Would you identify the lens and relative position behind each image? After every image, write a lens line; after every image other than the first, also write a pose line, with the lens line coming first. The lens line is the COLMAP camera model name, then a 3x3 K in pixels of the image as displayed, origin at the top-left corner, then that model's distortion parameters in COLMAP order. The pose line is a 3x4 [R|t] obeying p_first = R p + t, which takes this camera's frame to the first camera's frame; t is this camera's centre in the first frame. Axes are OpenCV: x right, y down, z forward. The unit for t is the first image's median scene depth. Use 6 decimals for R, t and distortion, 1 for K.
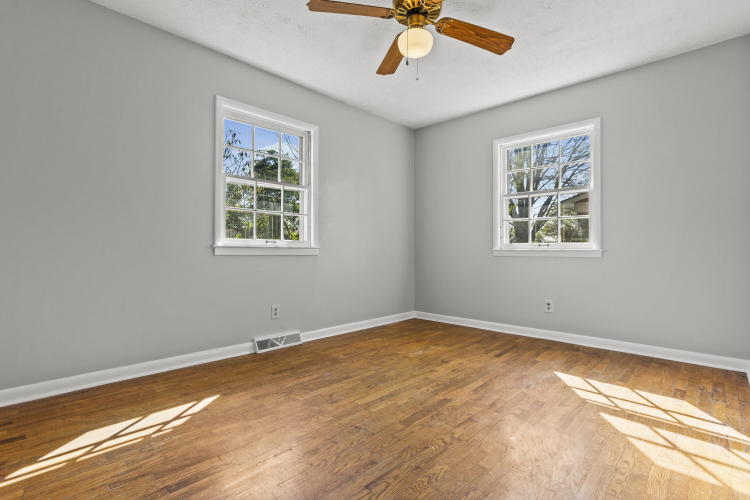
lens RADIAL K [[360.5, 0, 365.7], [0, 360.5, 250.2], [0, 0, 1]] dist [-0.002546, -0.000115]
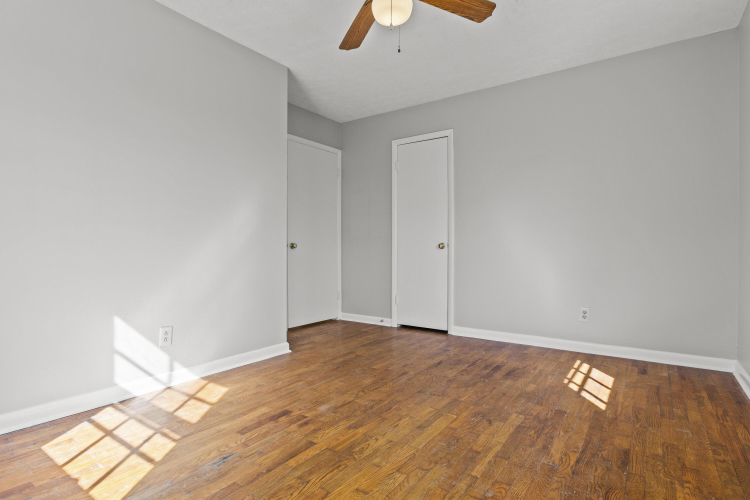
lens RADIAL K [[386.3, 0, 373.3], [0, 386.3, 248.8], [0, 0, 1]] dist [-0.004621, 0.000222]
pose [[-0.986475, -0.001754, -0.163904, 0.326763], [-0.002114, 0.999996, 0.002025, -0.002065], [0.163899, 0.002344, -0.986474, 1.881651]]
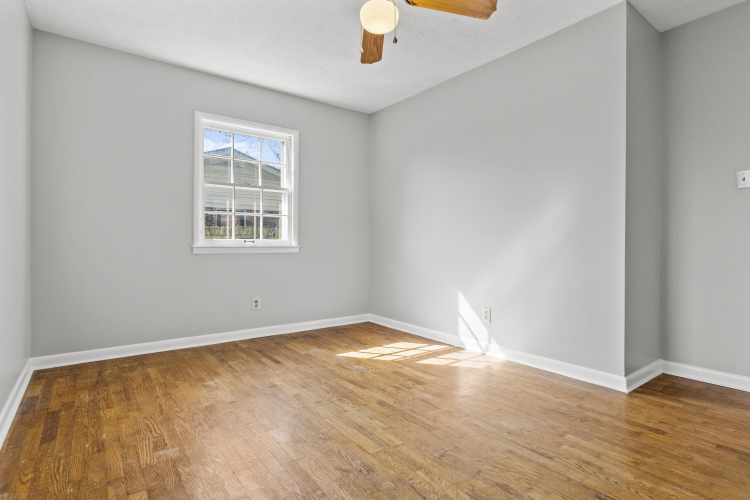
lens RADIAL K [[386.3, 0, 373.3], [0, 386.3, 248.8], [0, 0, 1]] dist [-0.004621, 0.000222]
pose [[0.143133, -0.008999, 0.989663, -0.797998], [-0.000051, 0.999959, 0.009100, -0.007997], [-0.989703, -0.001353, 0.143127, 0.864567]]
